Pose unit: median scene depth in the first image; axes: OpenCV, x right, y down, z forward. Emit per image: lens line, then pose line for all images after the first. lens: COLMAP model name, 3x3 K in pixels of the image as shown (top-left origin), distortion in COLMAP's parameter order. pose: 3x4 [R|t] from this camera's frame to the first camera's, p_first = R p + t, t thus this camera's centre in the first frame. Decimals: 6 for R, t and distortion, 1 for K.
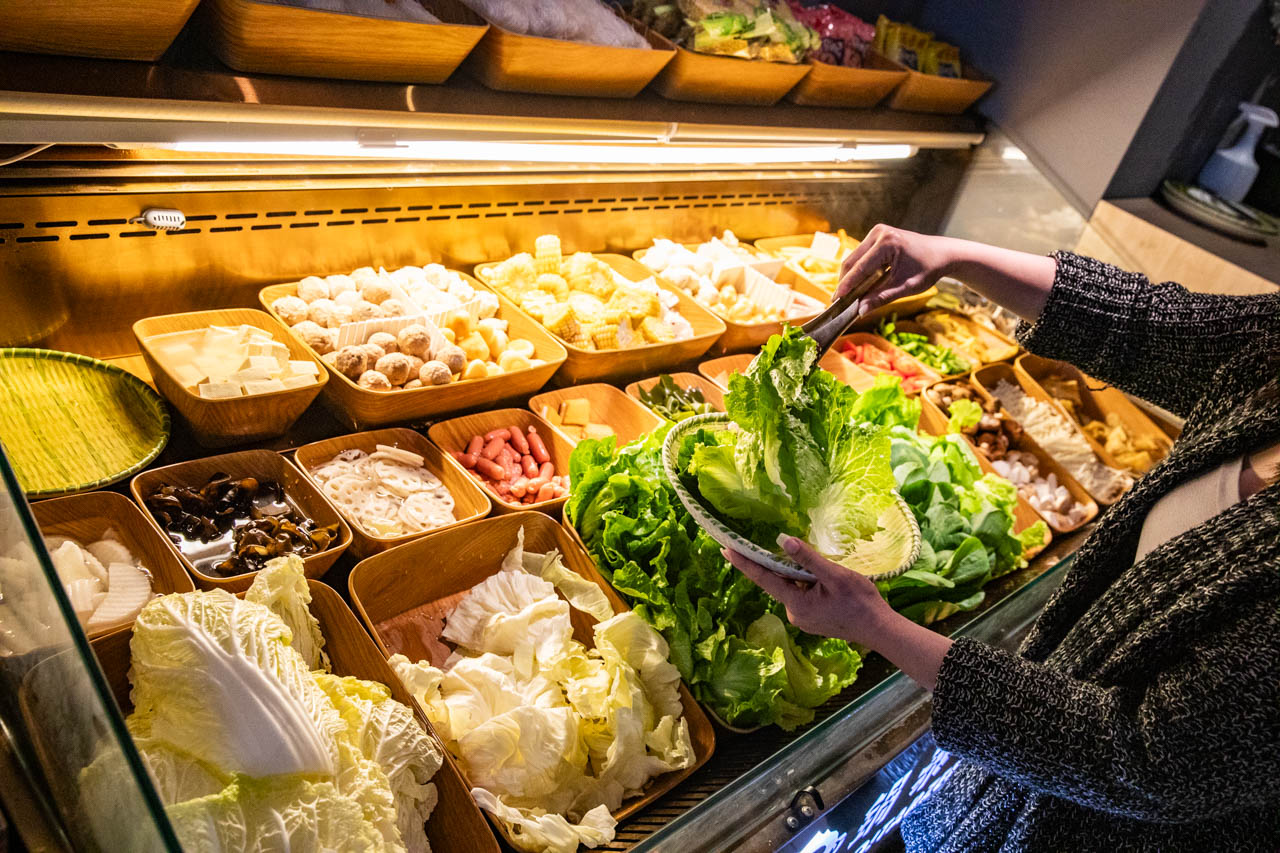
lens RADIAL K [[1091.3, 0, 640.0], [0, 1091.3, 426.5], [0, 0, 1]] dist [-0.012472, -0.000831]
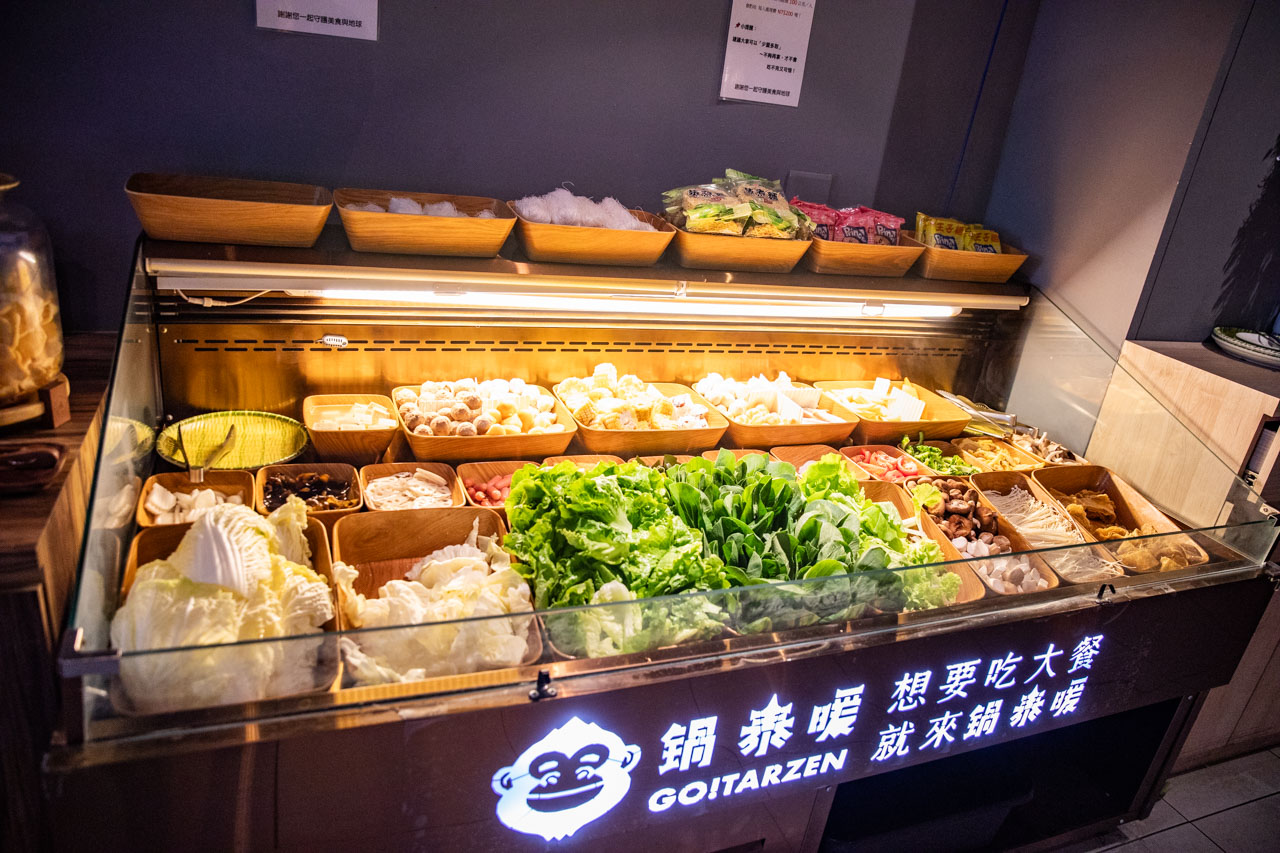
lens RADIAL K [[889.1, 0, 640.0], [0, 889.1, 426.5], [0, 0, 1]] dist [-0.073430, -0.001639]
pose [[0.903295, -0.026121, -0.428223, 0.464072], [-0.077719, 0.971667, -0.223211, 0.168245], [0.421921, 0.234907, 0.875672, -0.002093]]
